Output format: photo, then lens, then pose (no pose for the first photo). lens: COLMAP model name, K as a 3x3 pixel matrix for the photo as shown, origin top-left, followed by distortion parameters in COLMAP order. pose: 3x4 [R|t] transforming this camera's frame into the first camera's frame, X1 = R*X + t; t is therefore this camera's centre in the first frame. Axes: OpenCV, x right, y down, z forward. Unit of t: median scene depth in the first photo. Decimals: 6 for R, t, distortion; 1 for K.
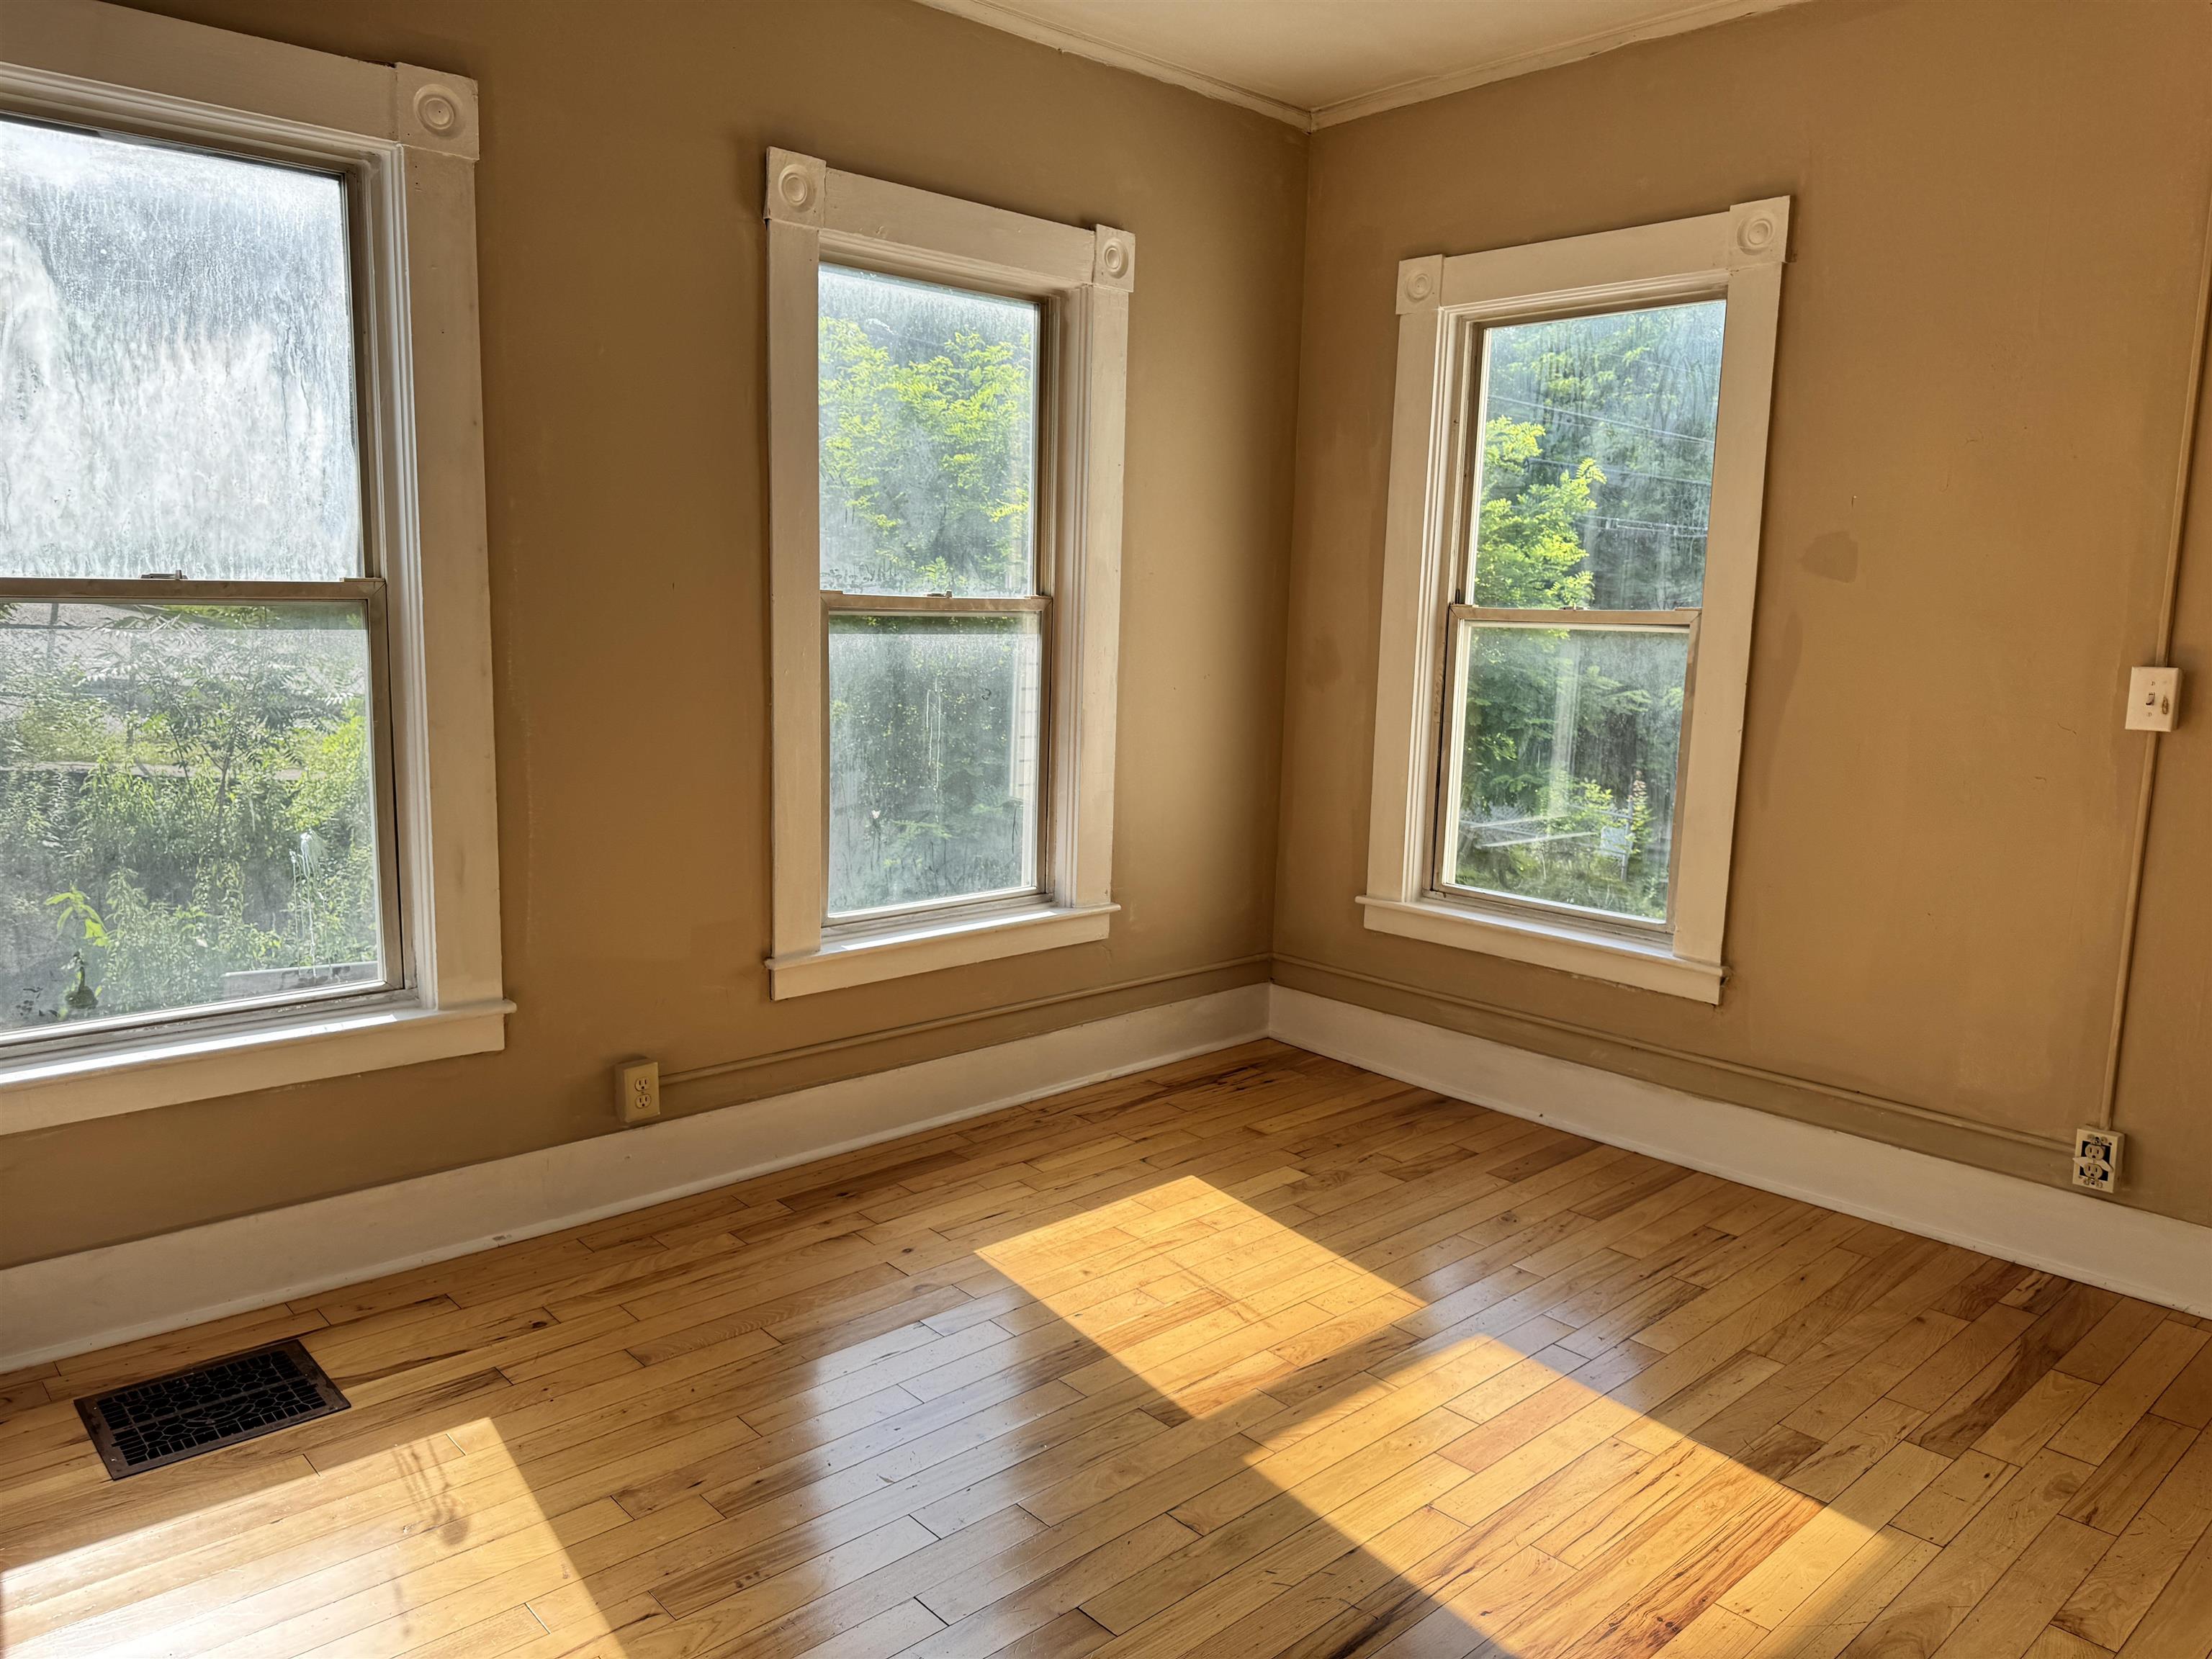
lens RADIAL K [[1555.6, 0, 1095.6], [0, 1555.6, 831.8], [0, 0, 1]] dist [0.002418, -0.011172]
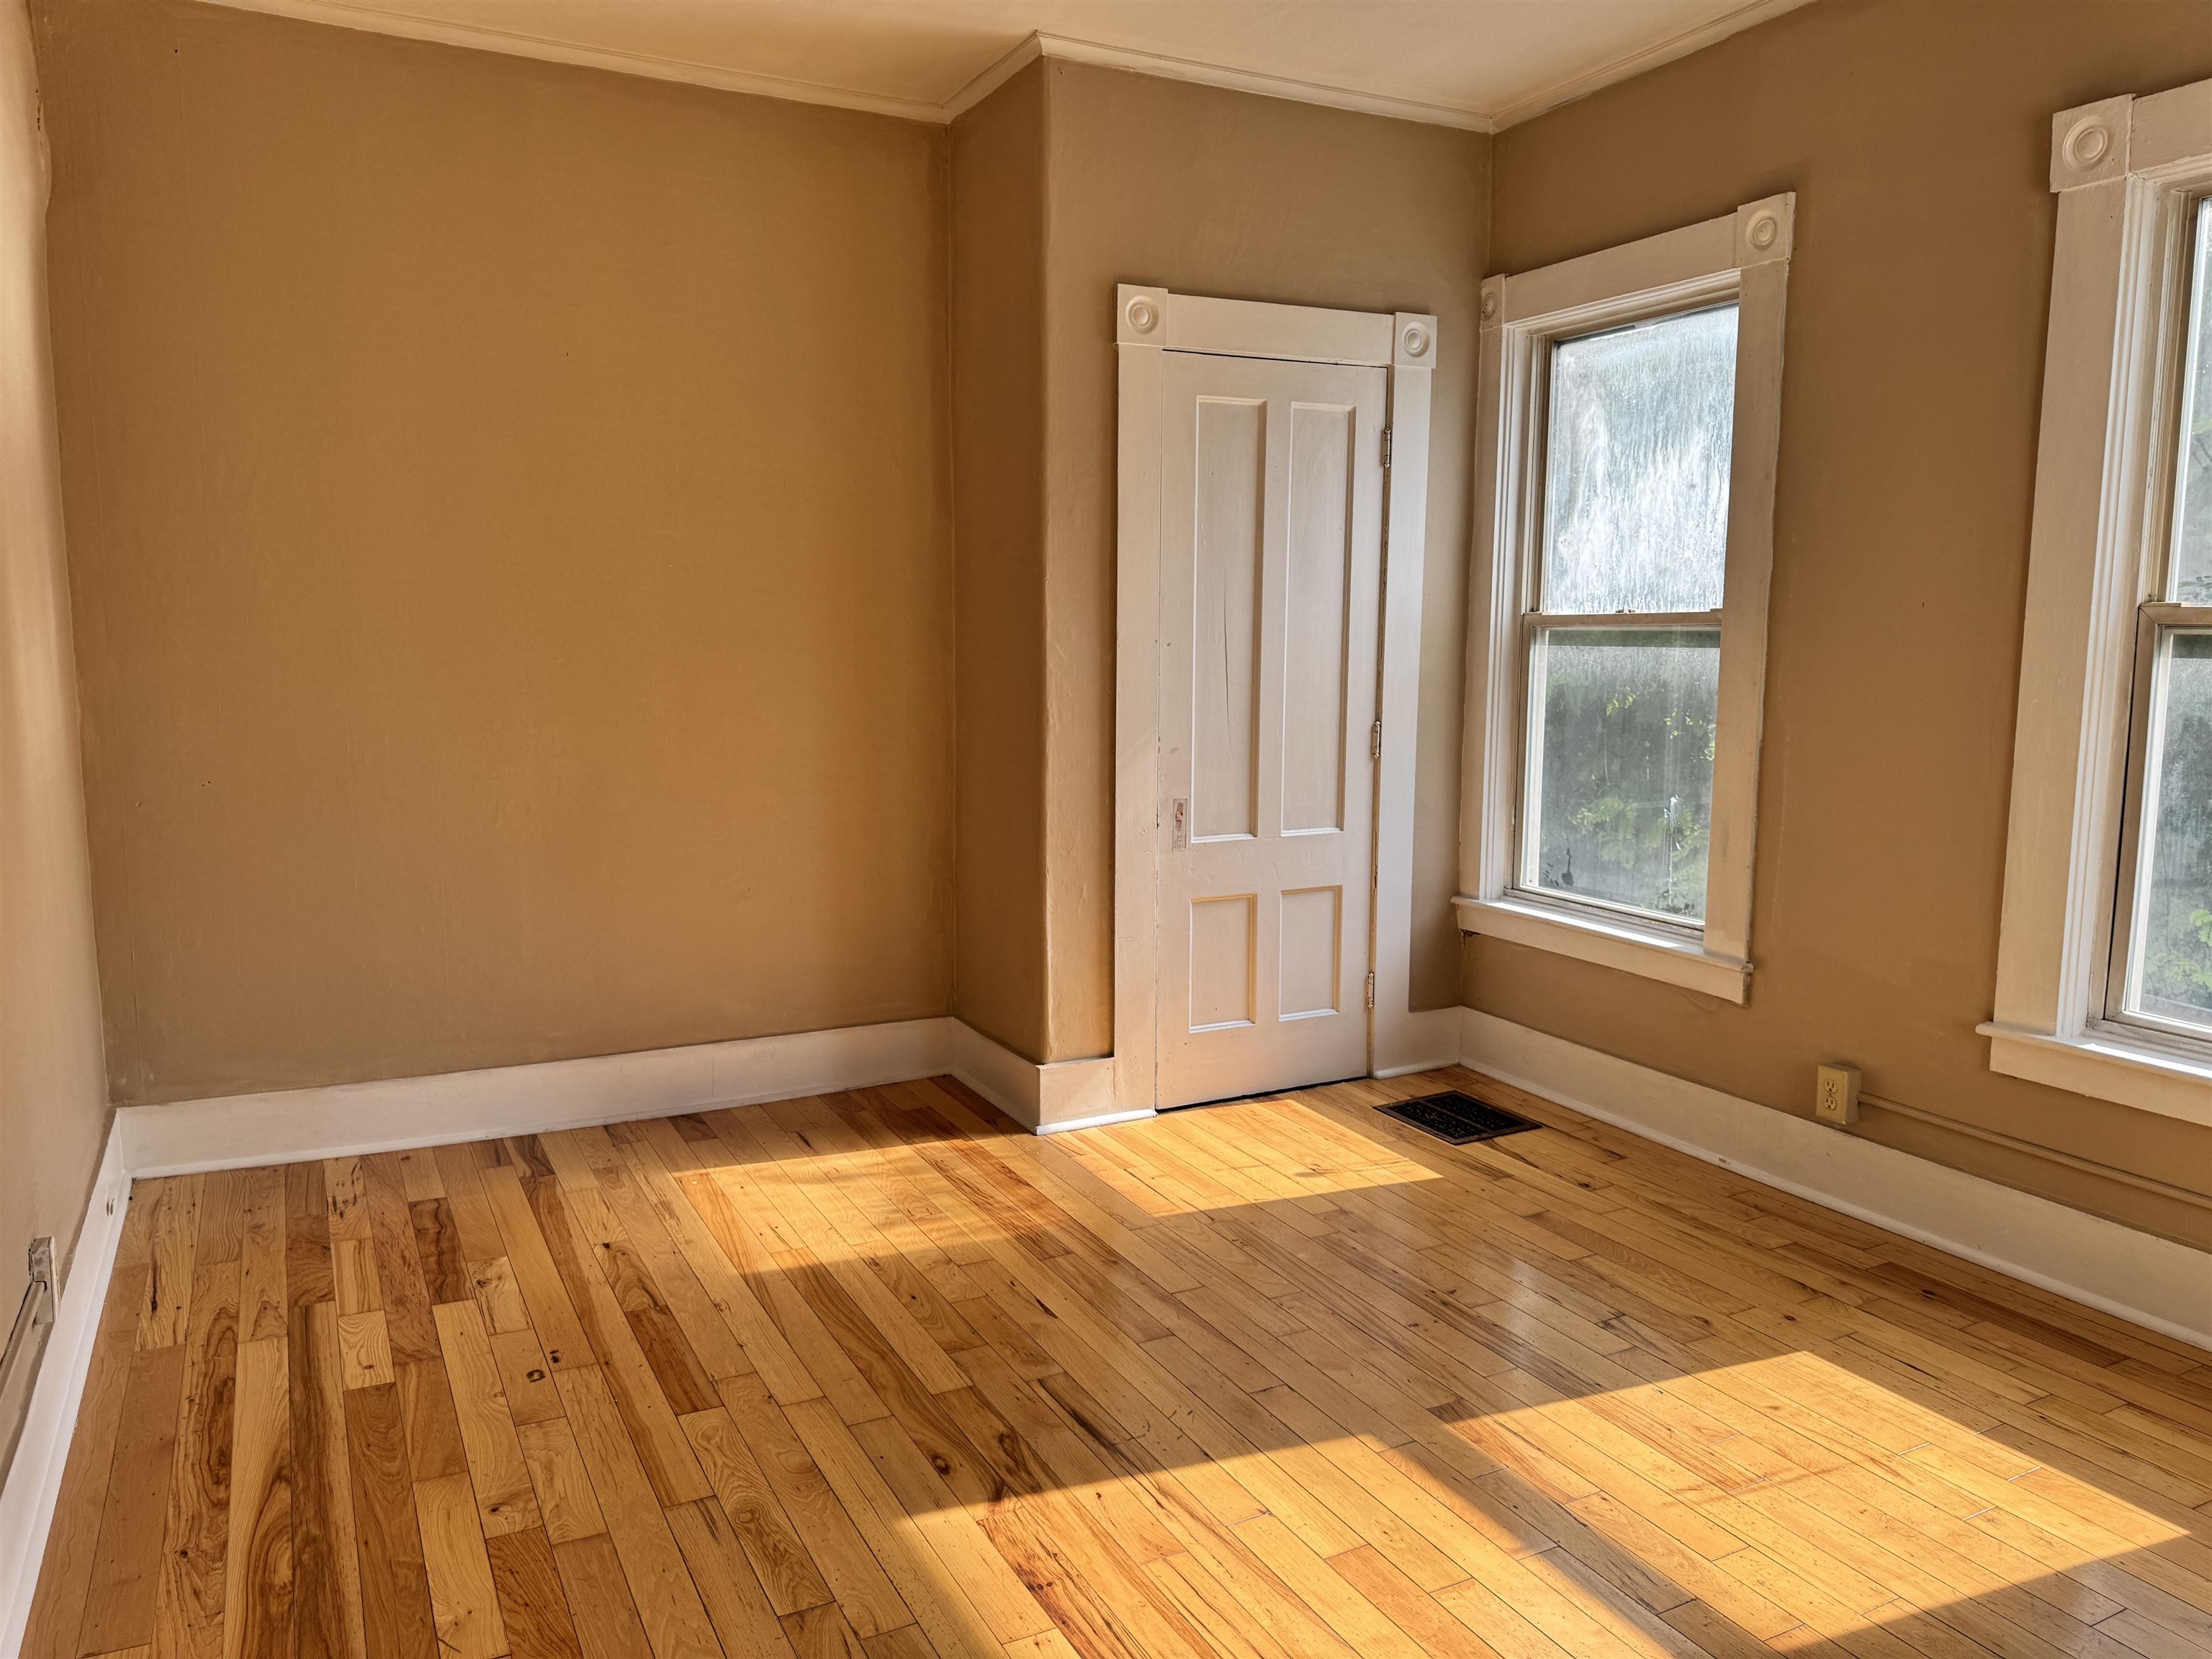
lens RADIAL K [[1555.6, 0, 1096.8], [0, 1555.6, 826.1], [0, 0, 1]] dist [0.002418, -0.011172]
pose [[-0.266126, 0.105323, -0.958167, 0.948078], [-0.151052, 0.977176, 0.149367, -0.103636], [0.952029, 0.184483, -0.244143, 0.875157]]
